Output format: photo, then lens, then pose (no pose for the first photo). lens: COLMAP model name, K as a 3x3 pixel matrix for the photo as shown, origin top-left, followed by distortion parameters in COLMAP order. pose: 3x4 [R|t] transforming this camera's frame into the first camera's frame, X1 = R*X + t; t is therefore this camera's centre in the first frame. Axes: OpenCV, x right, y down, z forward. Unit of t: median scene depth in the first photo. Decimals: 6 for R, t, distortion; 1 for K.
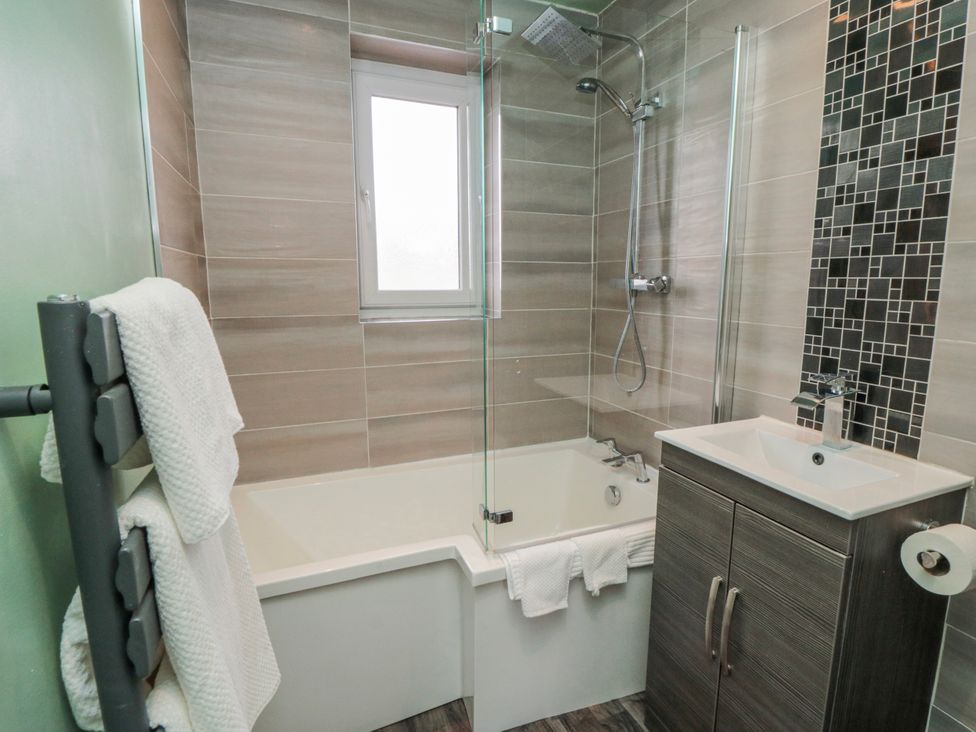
lens RADIAL K [[509.1, 0, 502.3], [0, 509.1, 359.1], [0, 0, 1]] dist [0.000279, -0.012204]
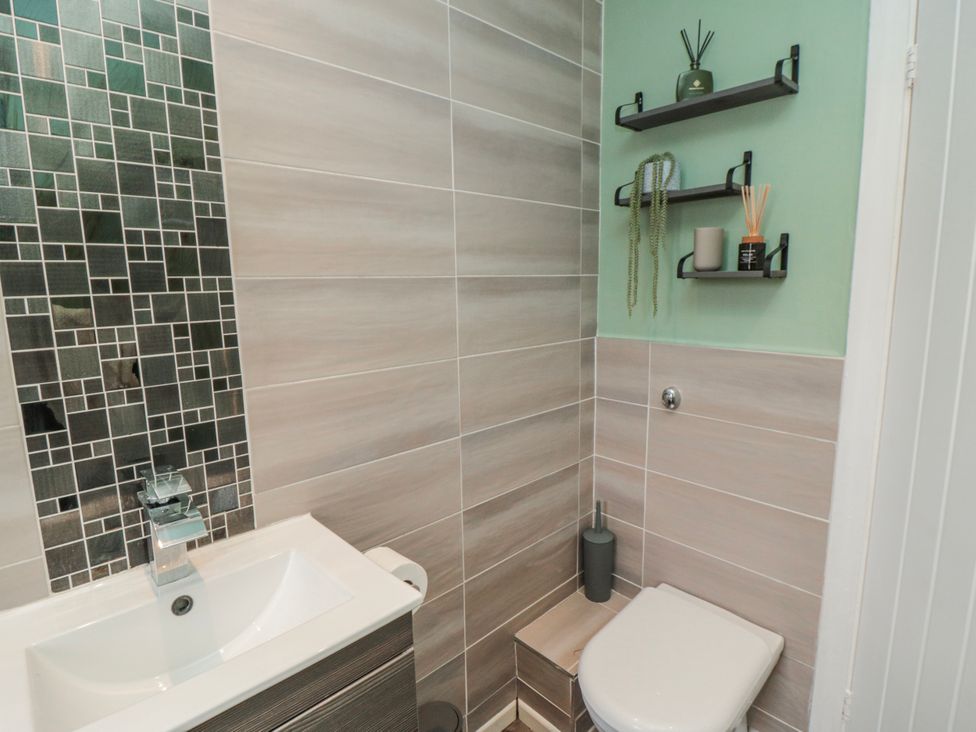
lens RADIAL K [[509.1, 0, 502.3], [0, 509.1, 359.1], [0, 0, 1]] dist [0.000279, -0.012204]
pose [[-0.358642, -0.136821, 0.923394, -0.083691], [0.162707, 0.964895, 0.206165, -0.187021], [-0.919186, 0.224183, -0.323790, 0.825903]]
